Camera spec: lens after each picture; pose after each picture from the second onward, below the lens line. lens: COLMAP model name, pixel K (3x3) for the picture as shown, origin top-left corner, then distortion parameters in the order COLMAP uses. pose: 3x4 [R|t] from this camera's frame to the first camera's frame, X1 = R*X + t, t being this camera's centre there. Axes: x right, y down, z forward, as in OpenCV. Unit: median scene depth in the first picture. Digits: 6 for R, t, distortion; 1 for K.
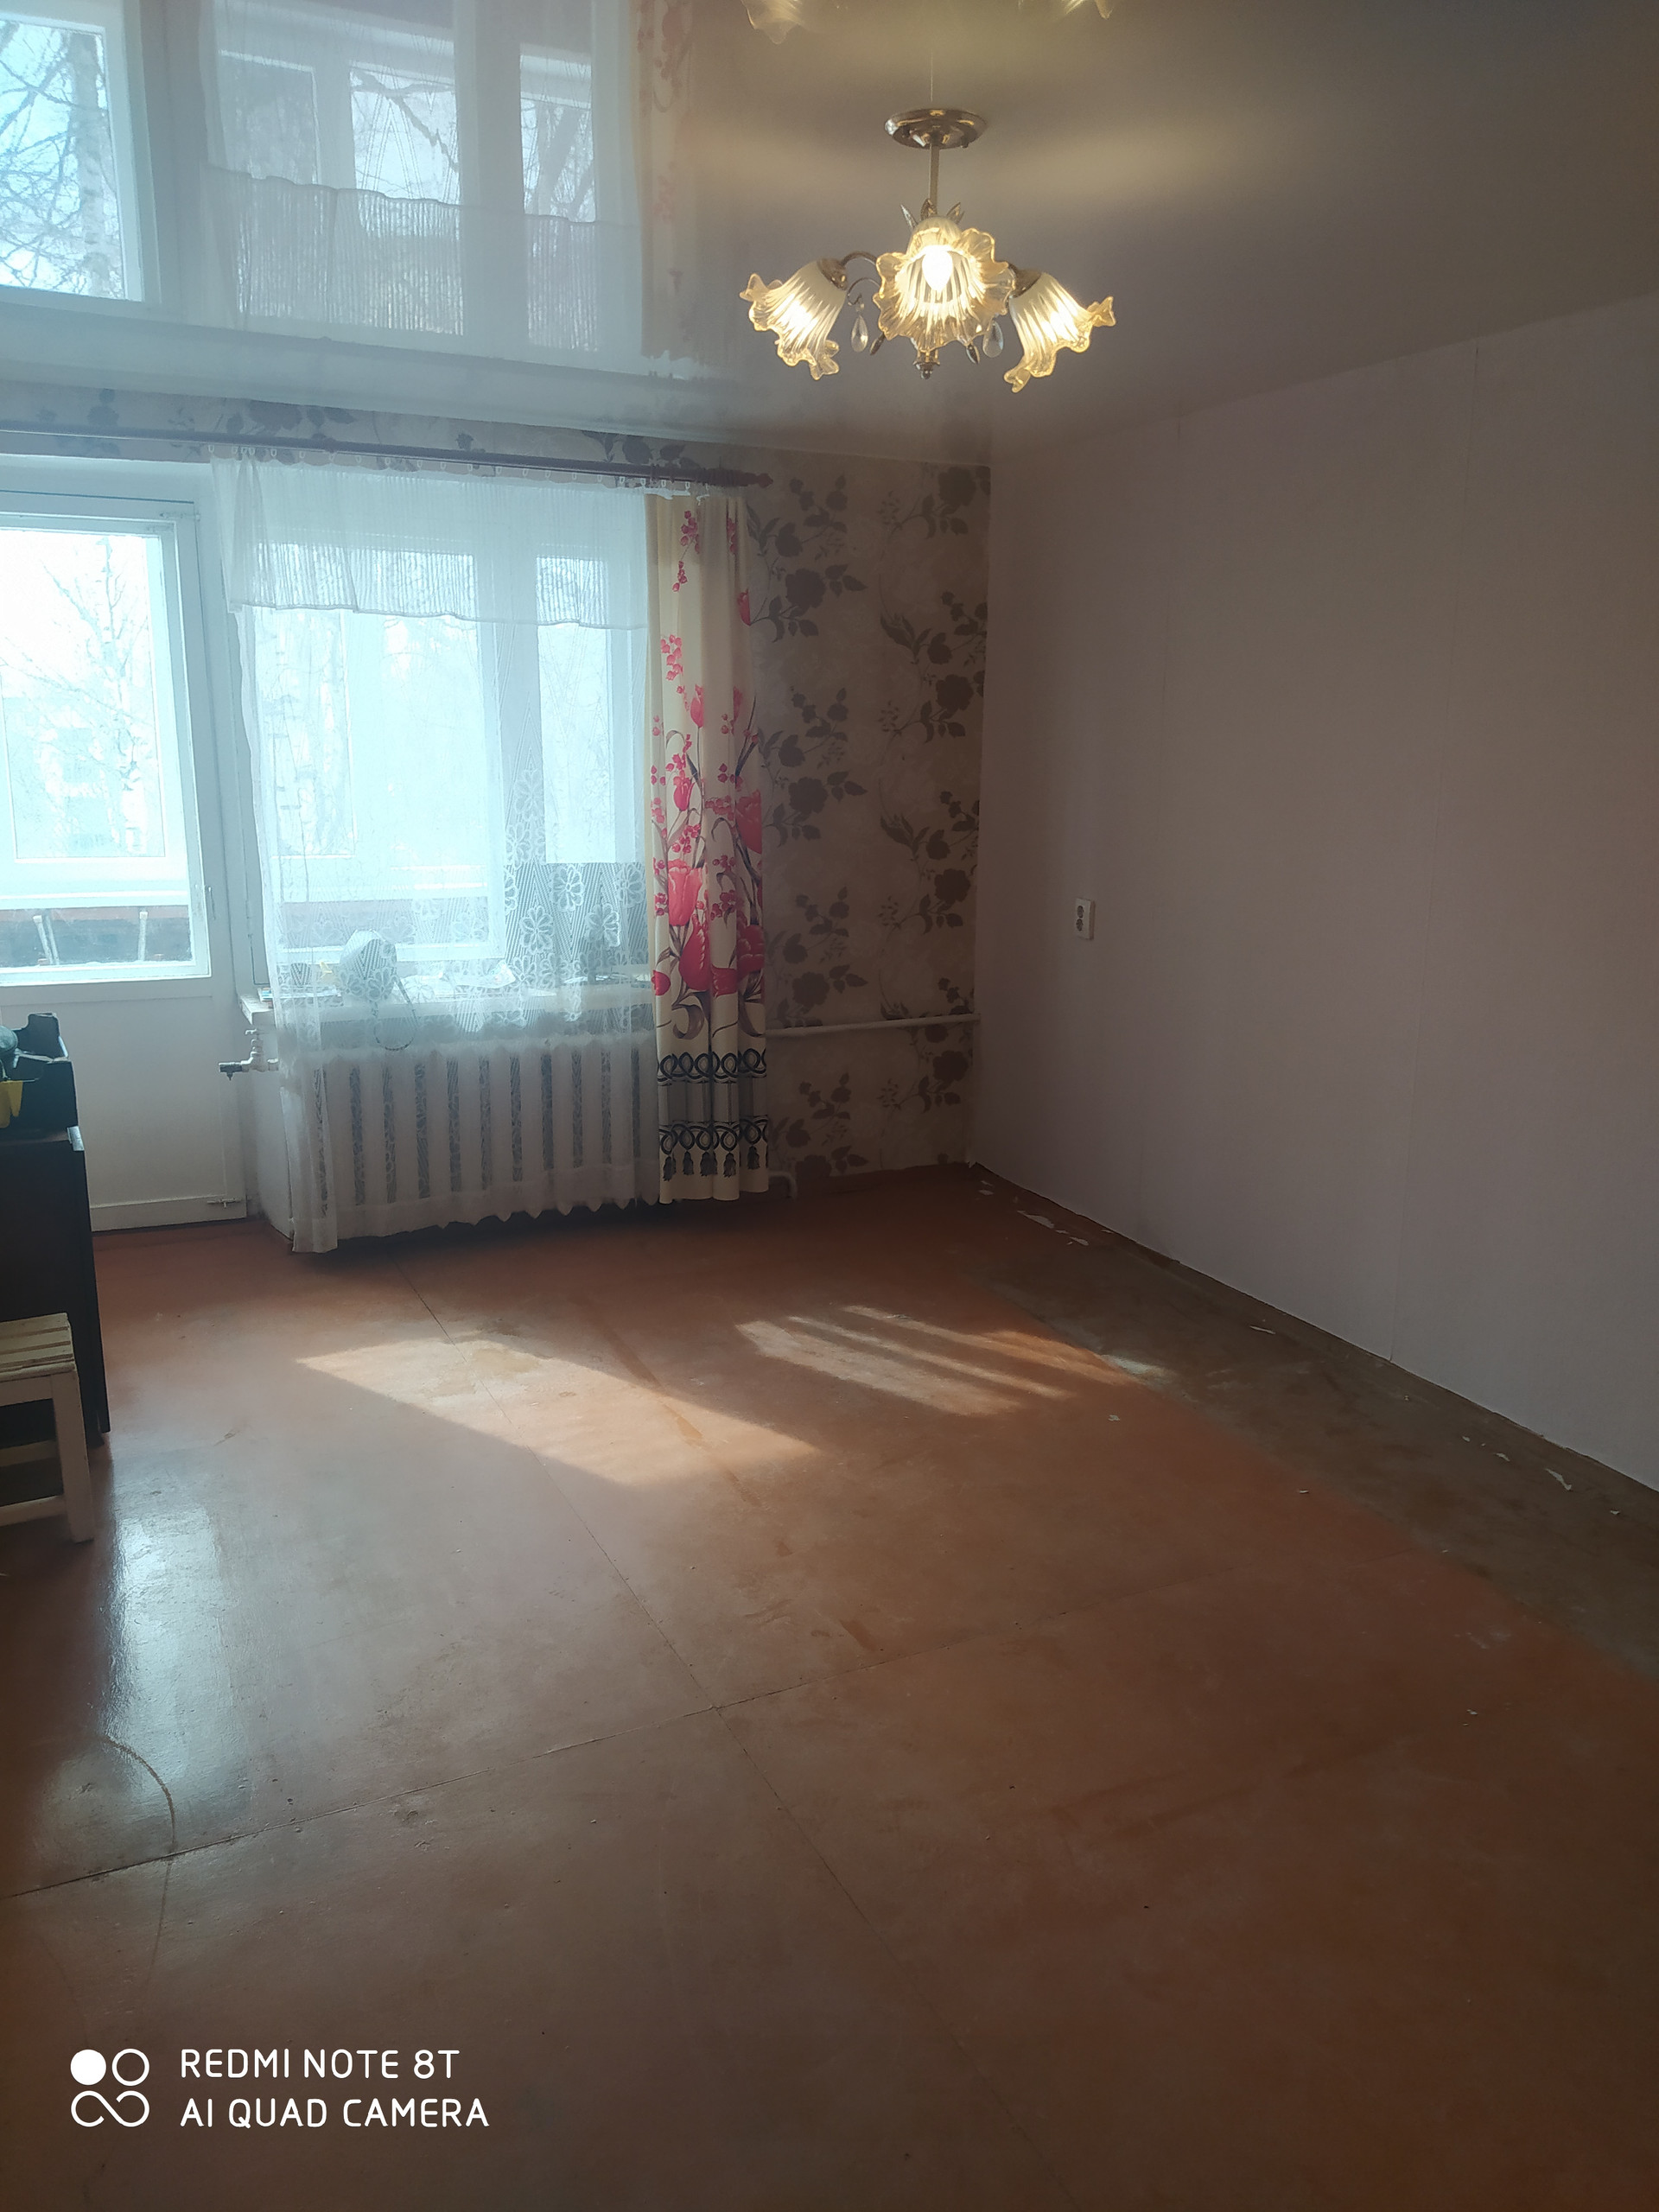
lens RADIAL K [[1666.2, 0, 847.9], [0, 1666.2, 1127.2], [0, 0, 1]] dist [0.102355, -0.123026]
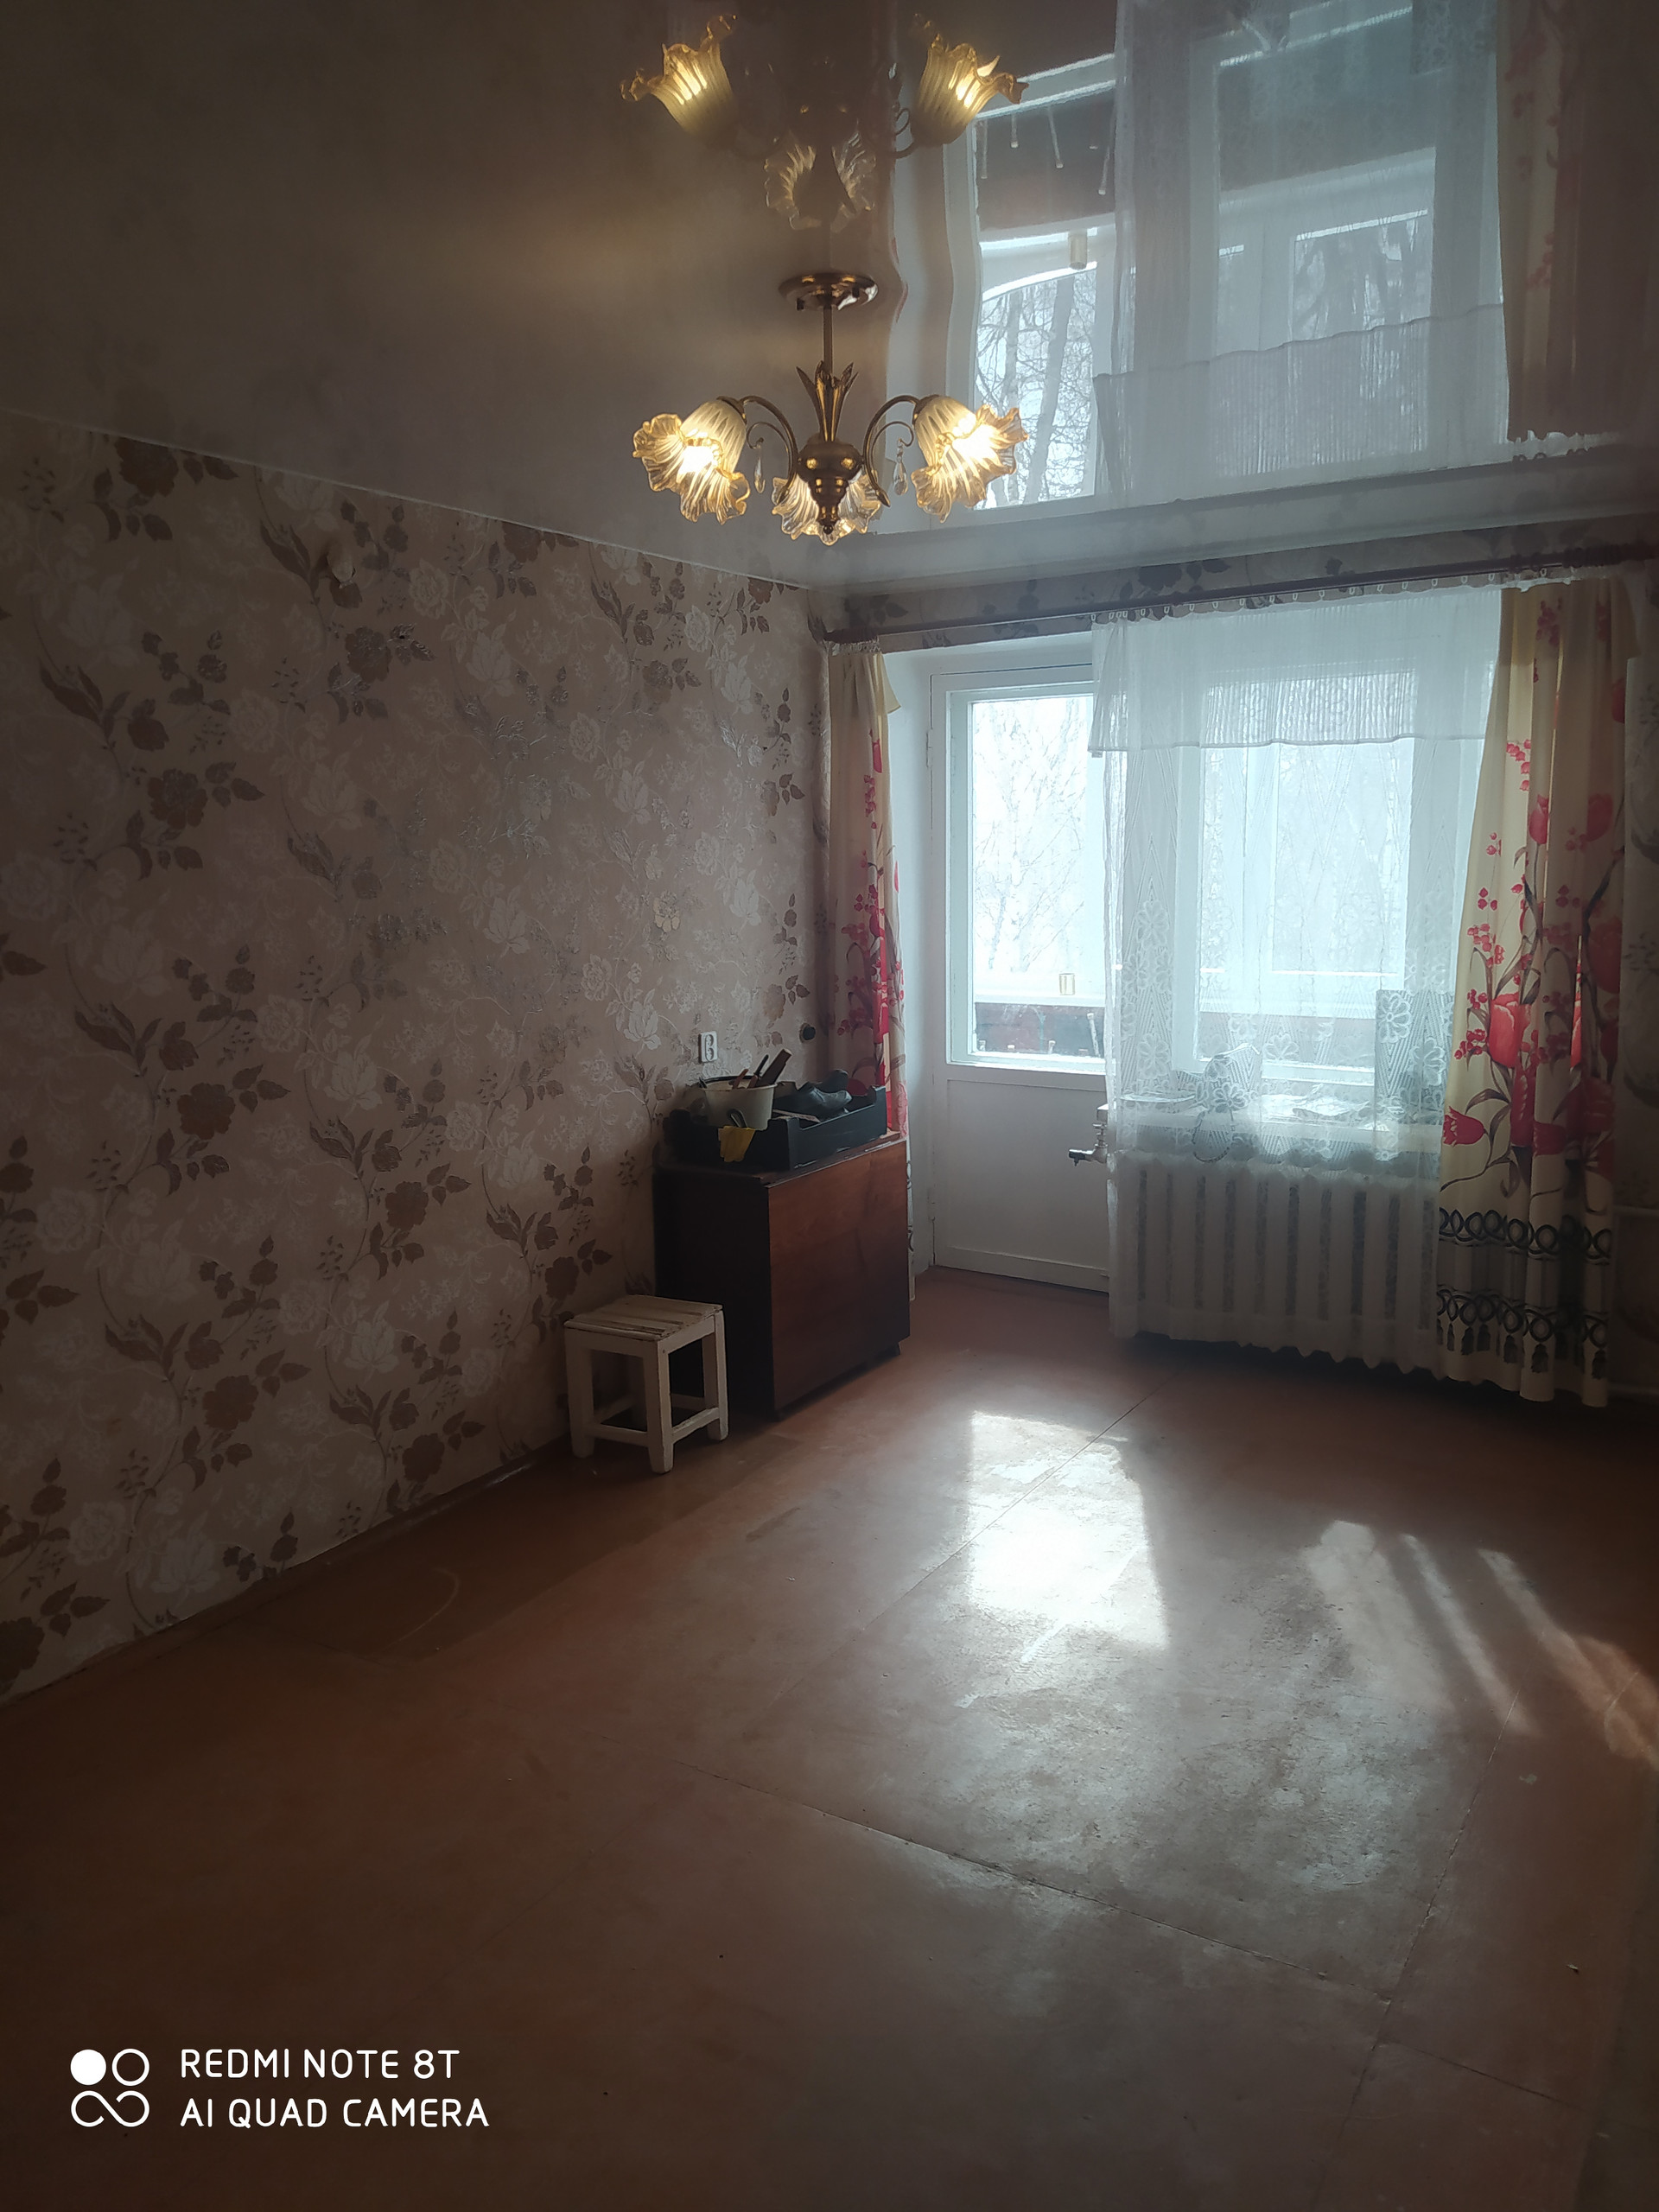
lens RADIAL K [[1666.2, 0, 835.4], [0, 1666.2, 1115.7], [0, 0, 1]] dist [0.102355, -0.123026]
pose [[0.539380, 0.120729, -0.833363, 0.453615], [-0.178135, 0.983630, 0.027204, -0.060507], [0.823005, 0.133777, 0.552056, 0.242006]]
